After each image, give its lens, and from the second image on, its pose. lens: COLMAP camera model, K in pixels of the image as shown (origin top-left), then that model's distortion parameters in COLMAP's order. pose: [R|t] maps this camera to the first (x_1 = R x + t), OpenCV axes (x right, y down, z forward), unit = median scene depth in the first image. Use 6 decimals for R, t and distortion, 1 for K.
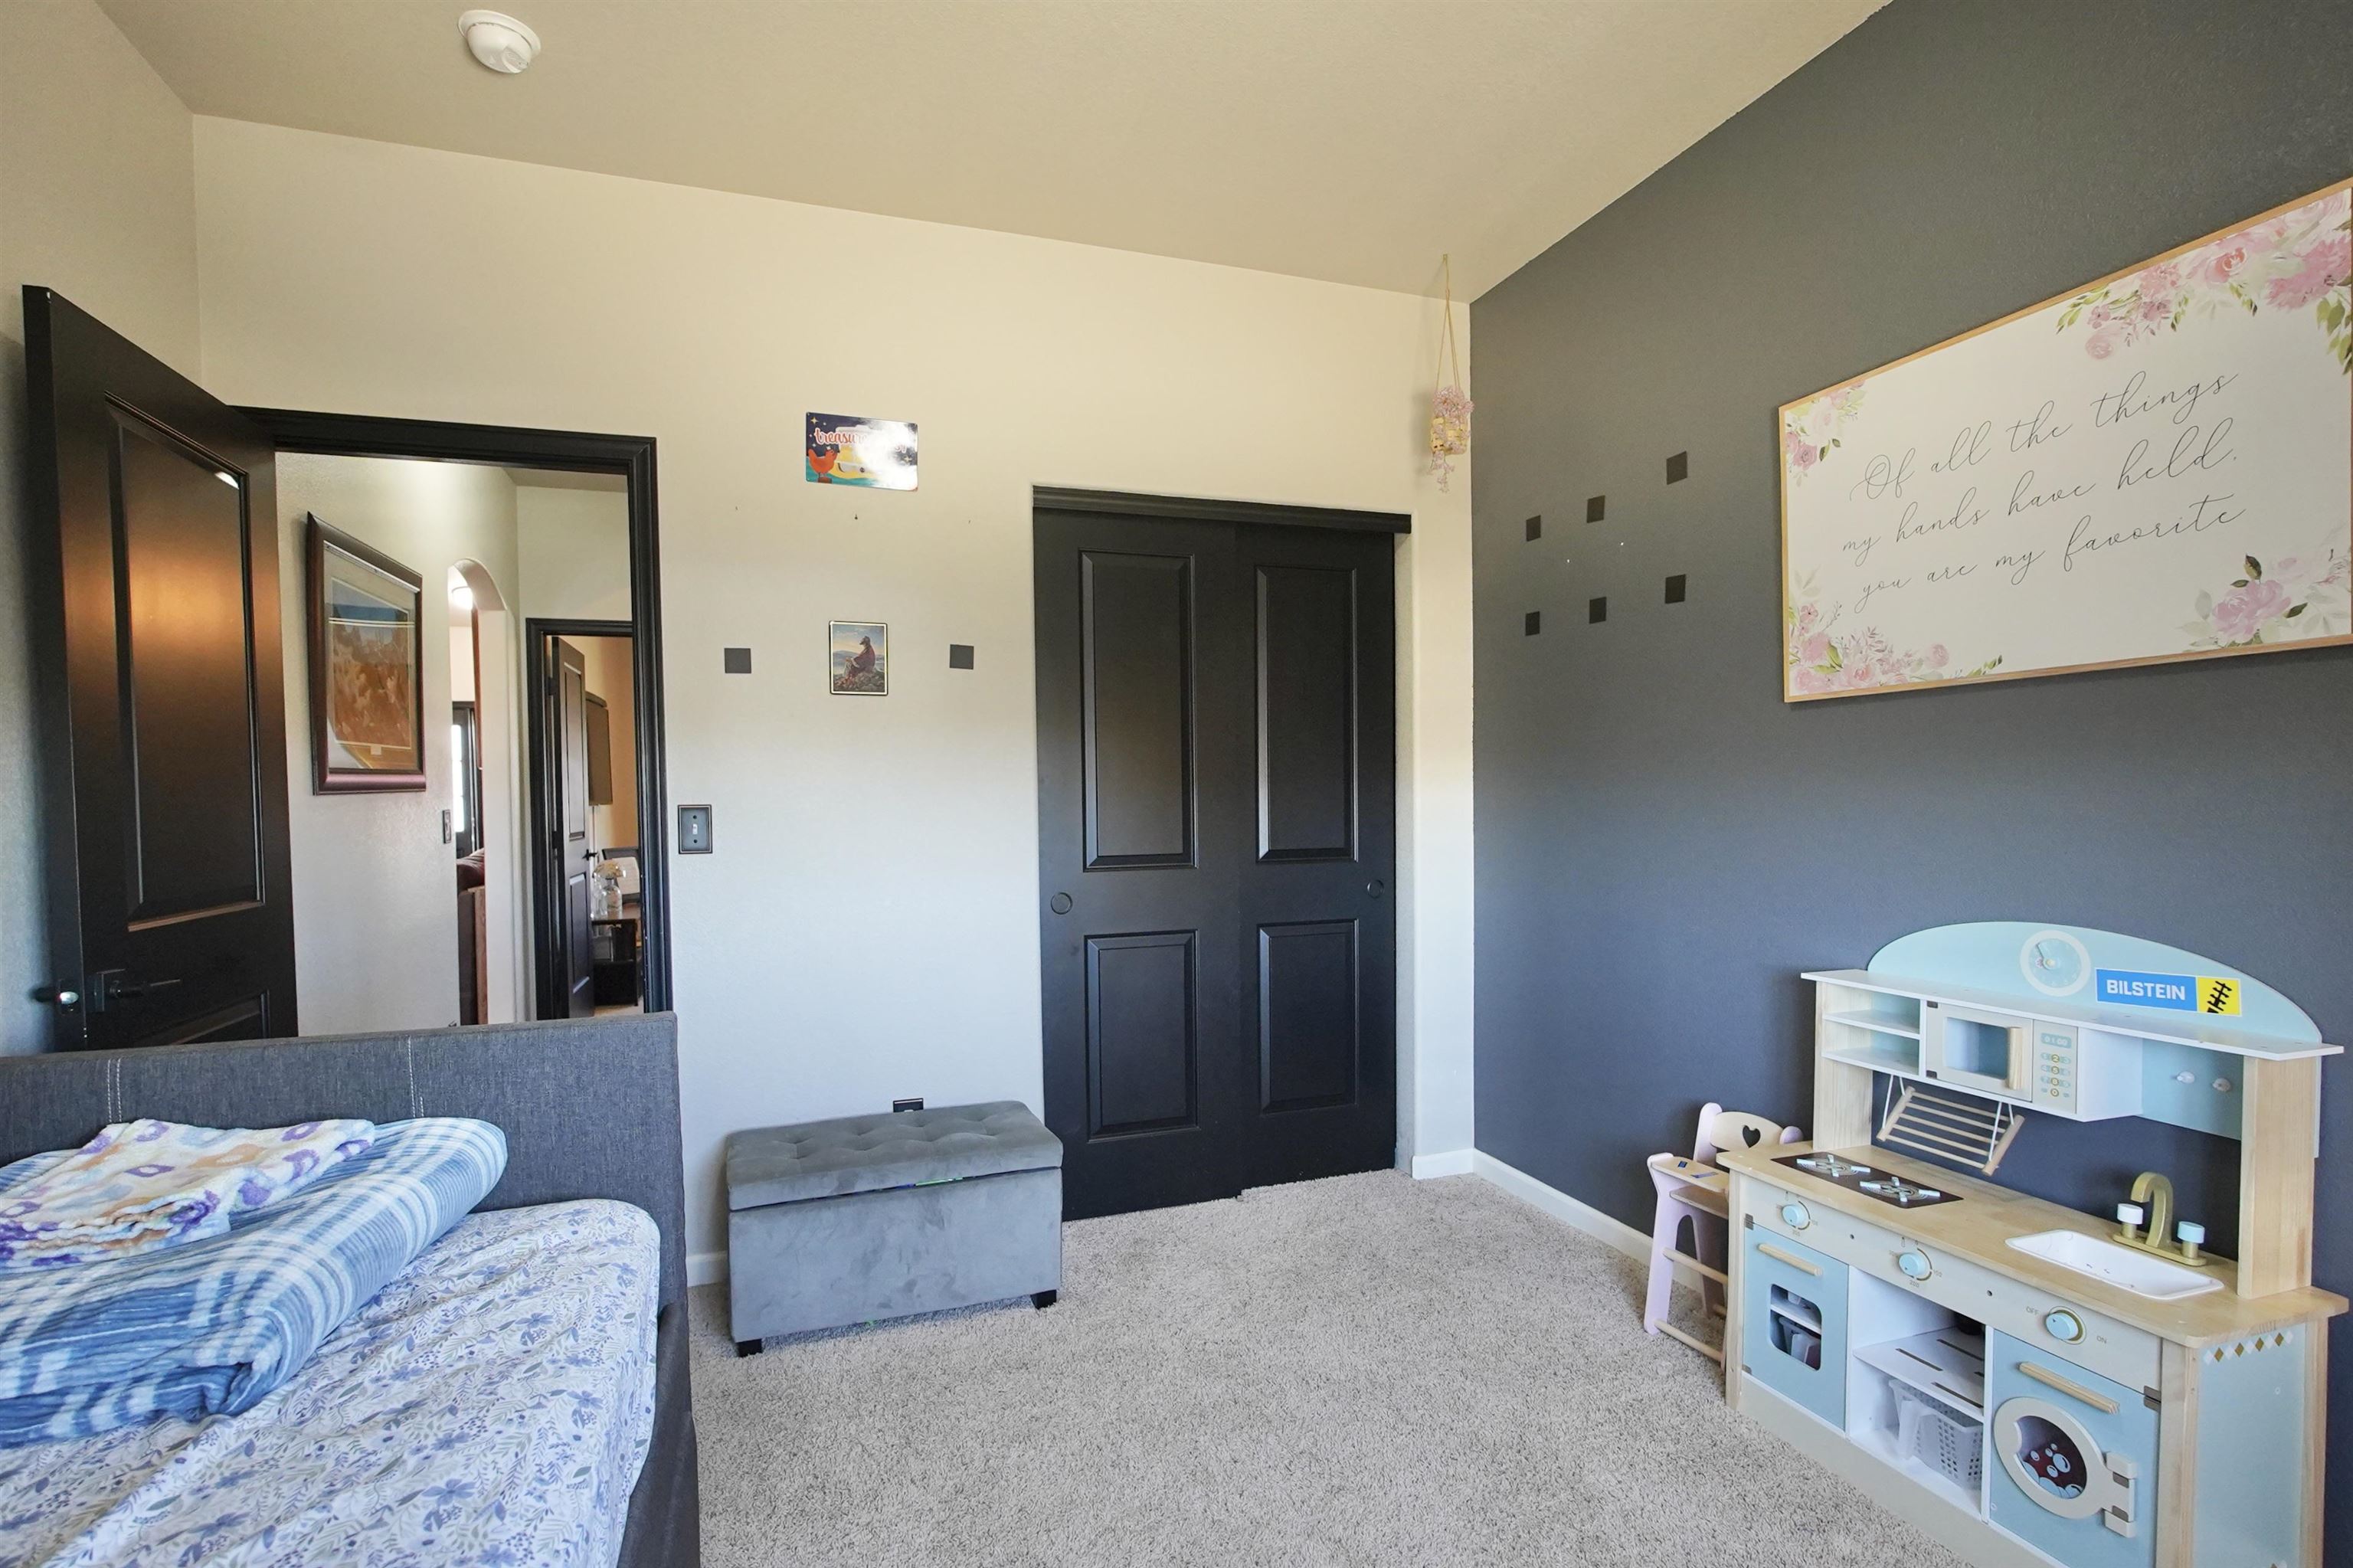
lens RADIAL K [[1090.3, 0, 1174.2], [0, 1090.3, 794.2], [0, 0, 1]] dist [-0.022767, 0.011483]
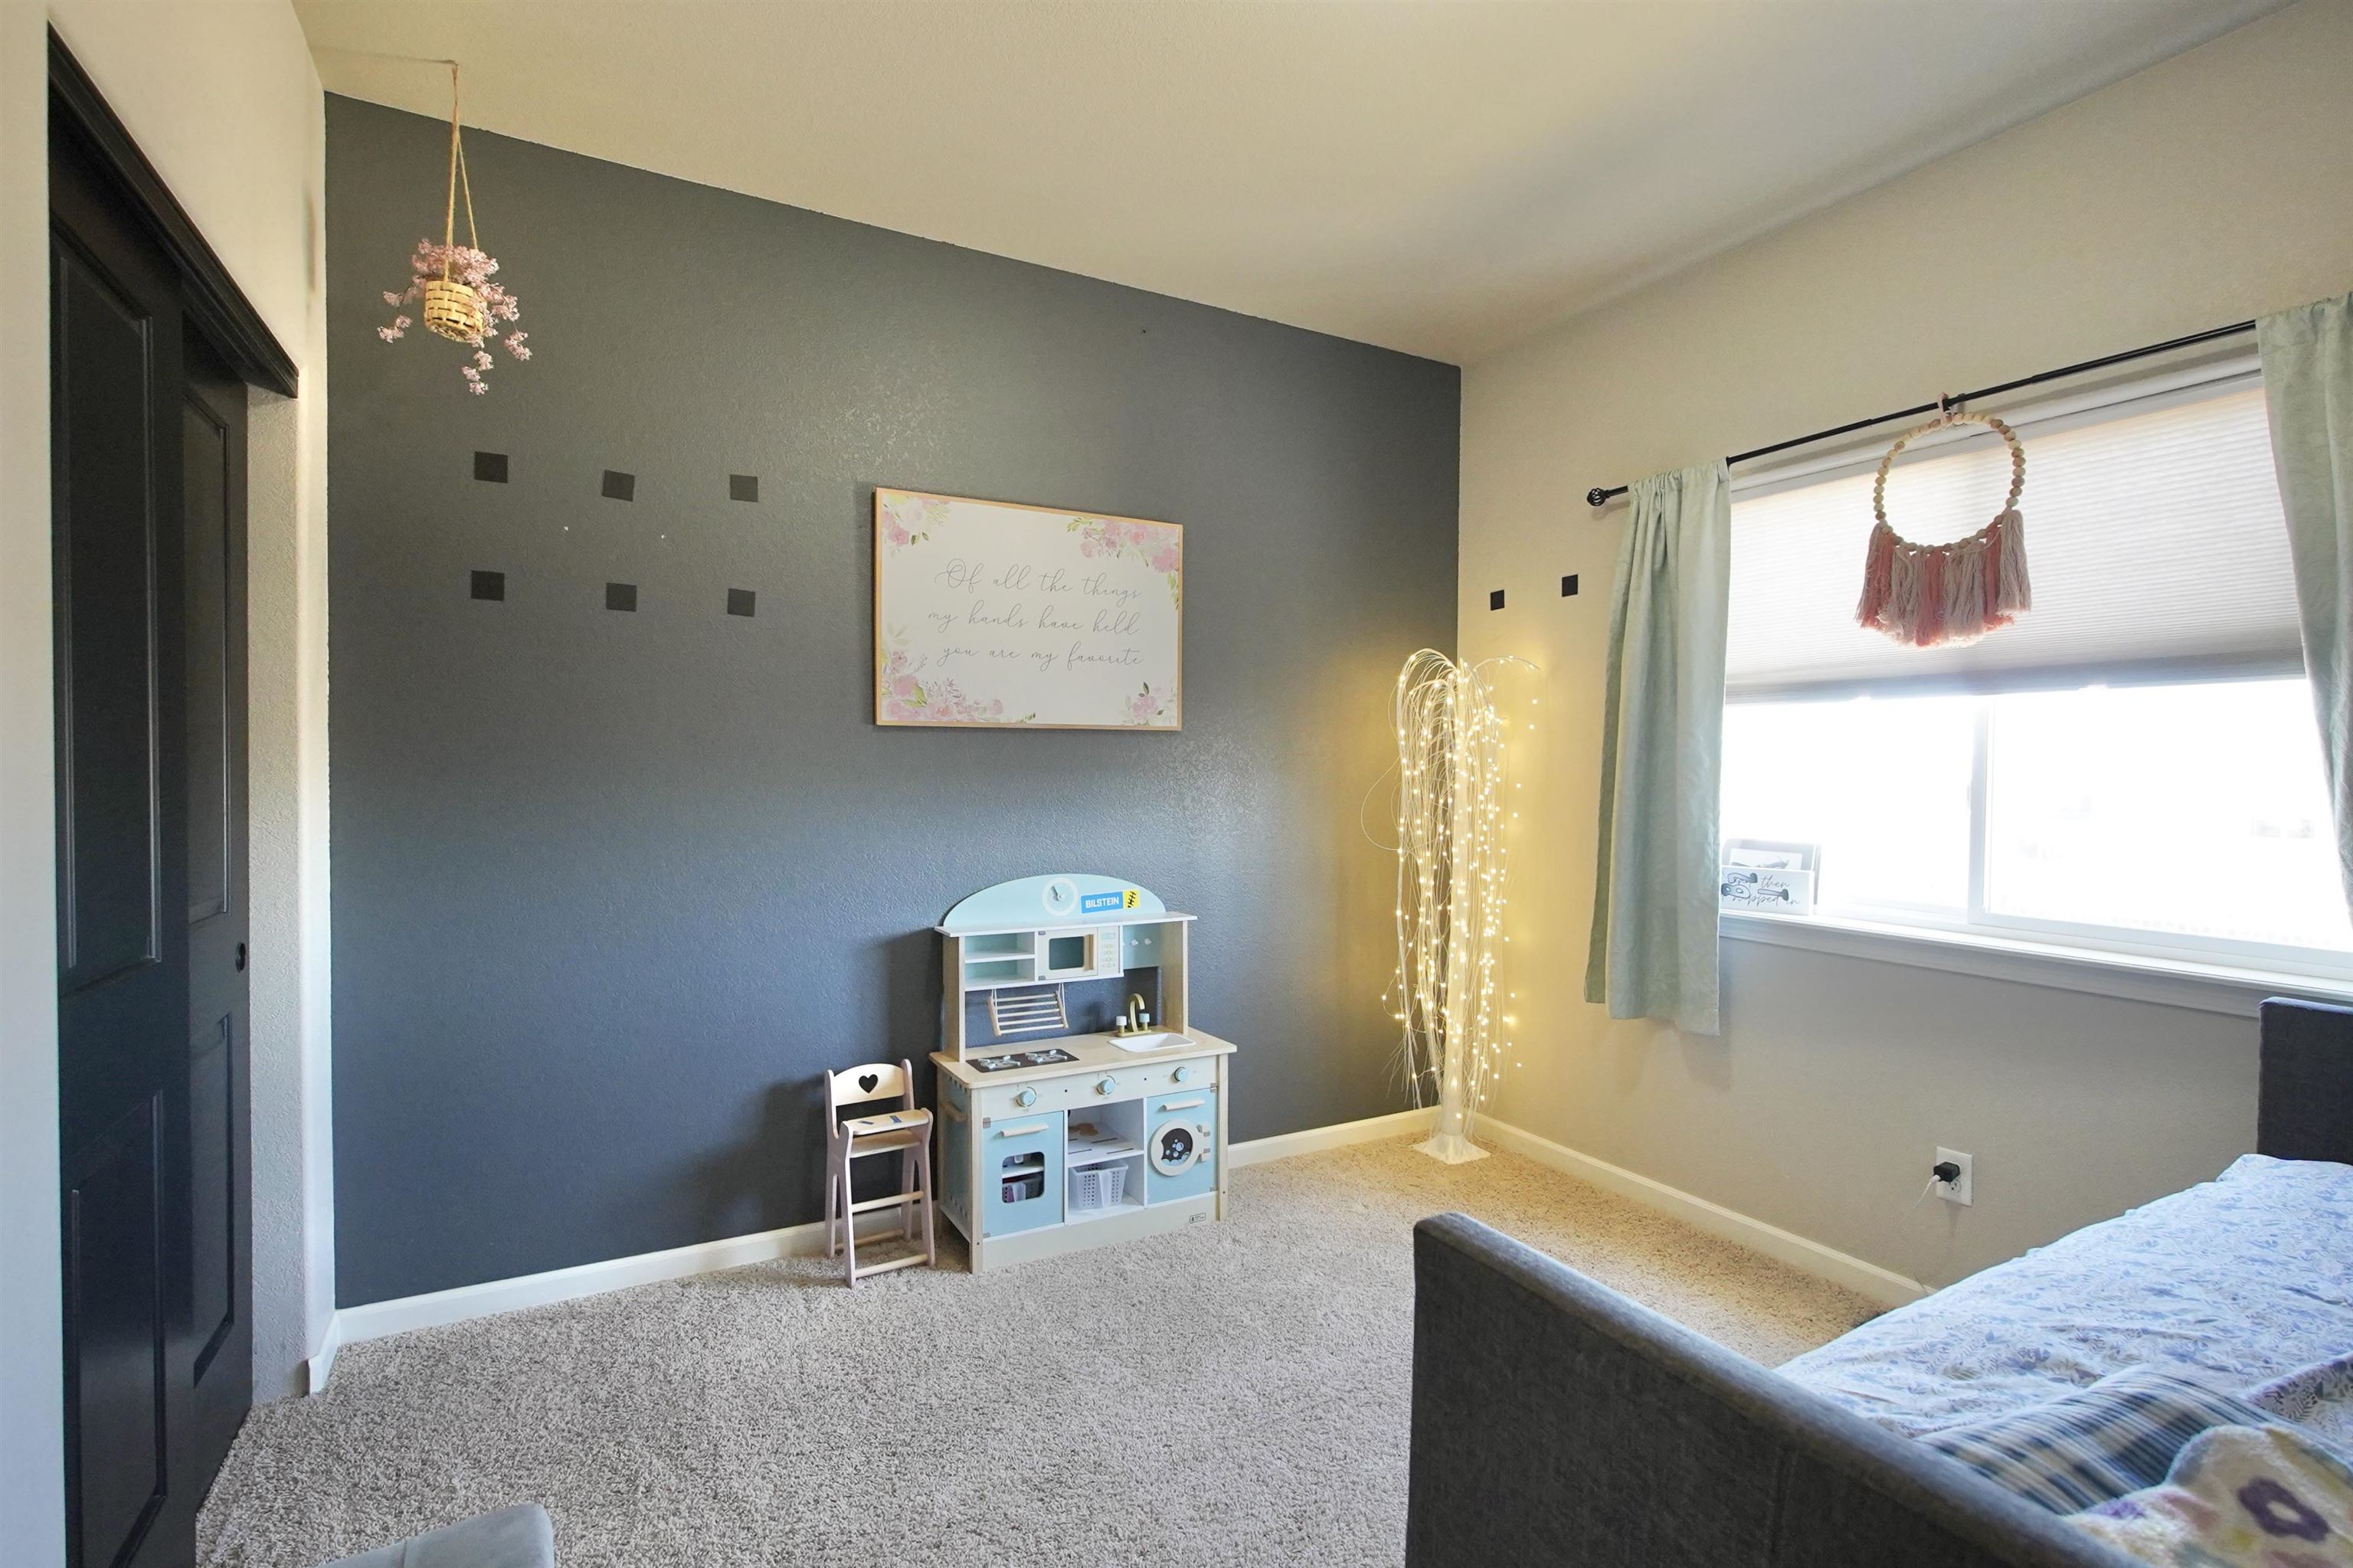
lens RADIAL K [[1070.5, 0, 1166.9], [0, 1070.5, 766.1], [0, 0, 1]] dist [-0.003024, -0.000253]
pose [[-0.143925, 0.014070, 0.989489, -0.870513], [-0.004162, 0.999881, -0.014823, -0.025615], [-0.989580, -0.006251, -0.143850, 1.051995]]
